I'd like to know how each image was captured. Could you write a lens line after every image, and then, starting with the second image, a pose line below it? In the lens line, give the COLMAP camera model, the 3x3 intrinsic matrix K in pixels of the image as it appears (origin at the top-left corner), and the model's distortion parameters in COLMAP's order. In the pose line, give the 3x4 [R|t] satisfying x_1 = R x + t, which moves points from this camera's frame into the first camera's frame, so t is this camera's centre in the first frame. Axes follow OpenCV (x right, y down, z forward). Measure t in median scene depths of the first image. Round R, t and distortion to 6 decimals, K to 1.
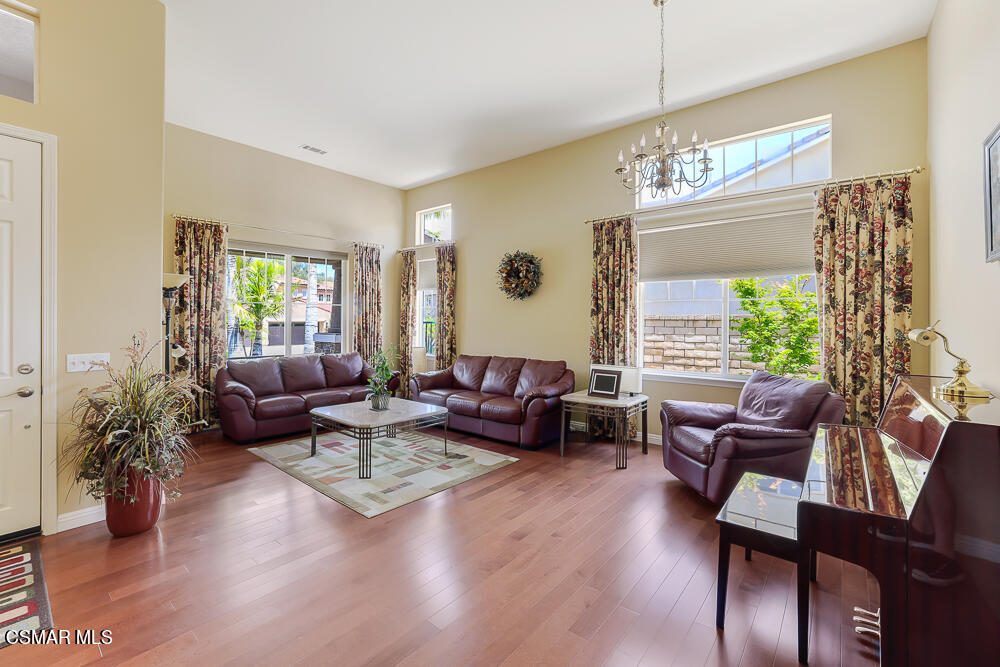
lens RADIAL K [[433.9, 0, 501.8], [0, 433.9, 328.3], [0, 0, 1]] dist [-0.025969, 0.002880]
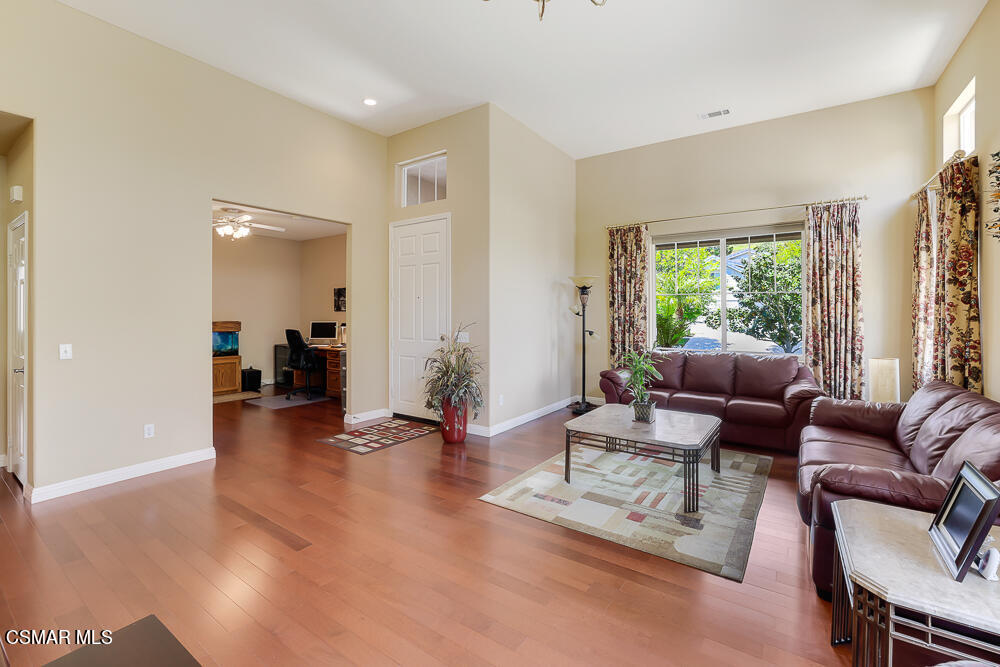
lens RADIAL K [[433.9, 0, 472.4], [0, 433.9, 311.7], [0, 0, 1]] dist [-0.025969, 0.002880]
pose [[0.063161, -0.001927, -0.998001, 0.429275], [-0.015579, 0.999874, -0.002917, -0.010477], [0.997882, 0.015732, 0.063123, 0.515837]]
